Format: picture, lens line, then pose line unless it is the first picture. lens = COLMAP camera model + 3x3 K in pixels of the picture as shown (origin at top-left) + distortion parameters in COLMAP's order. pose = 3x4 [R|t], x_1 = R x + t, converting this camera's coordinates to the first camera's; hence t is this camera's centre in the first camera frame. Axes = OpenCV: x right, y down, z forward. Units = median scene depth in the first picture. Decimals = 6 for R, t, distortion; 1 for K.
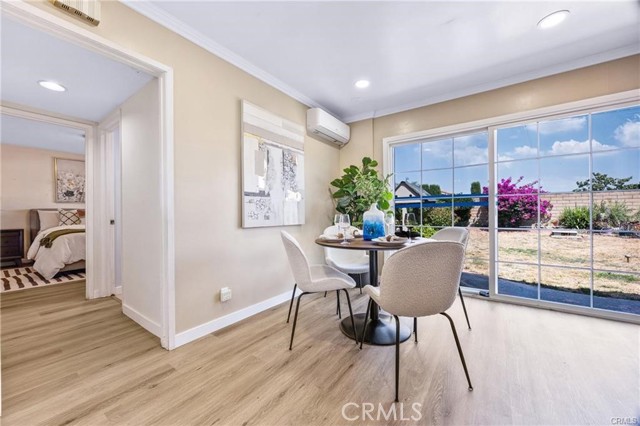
lens RADIAL K [[245.3, 0, 319.6], [0, 245.3, 211.9], [0, 0, 1]] dist [-0.001333, 0.001056]
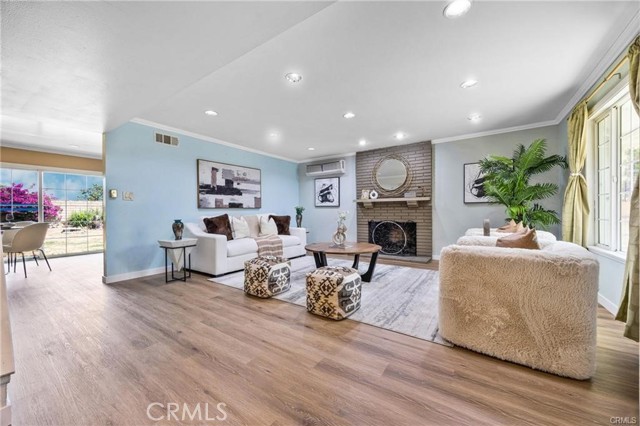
lens RADIAL K [[245.3, 0, 313.5], [0, 245.3, 212.2], [0, 0, 1]] dist [-0.001333, 0.001056]
pose [[0.000921, 0.003908, 0.999992, -1.066662], [0.002490, 0.999989, -0.003910, -0.011040], [-0.999996, 0.002493, 0.000911, -1.003137]]
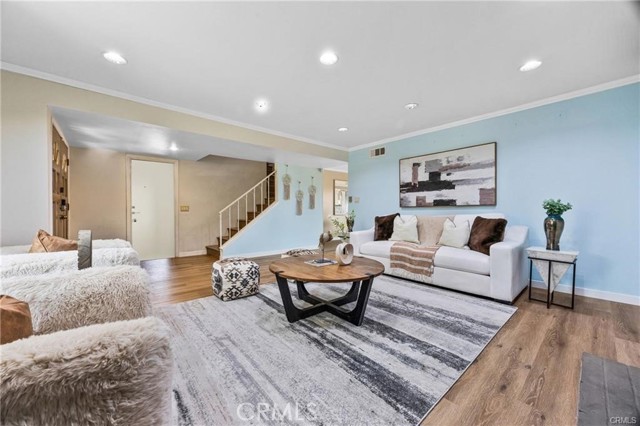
lens RADIAL K [[245.3, 0, 314.6], [0, 245.3, 209.4], [0, 0, 1]] dist [-0.001333, 0.001056]
pose [[0.968703, 0.011432, -0.247959, 0.199685], [-0.012416, 0.999920, -0.002406, -0.018128], [0.247912, 0.005409, 0.968768, -1.863375]]
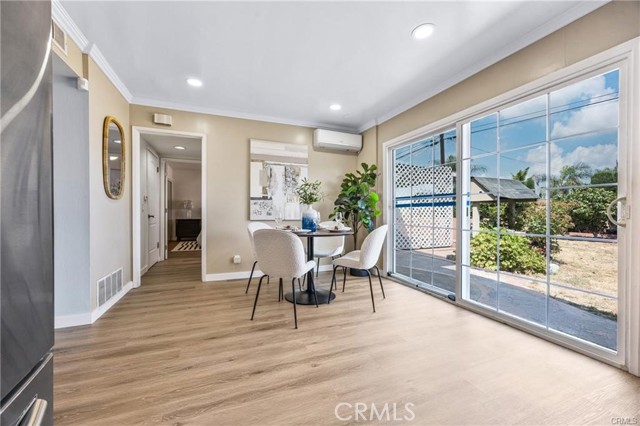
lens RADIAL K [[245.3, 0, 314.5], [0, 245.3, 211.9], [0, 0, 1]] dist [-0.001333, 0.001056]
pose [[0.843696, 0.011478, -0.536699, 0.739672], [-0.007809, 0.999928, 0.009108, -0.004748], [0.536765, -0.003493, 0.843725, -0.096967]]
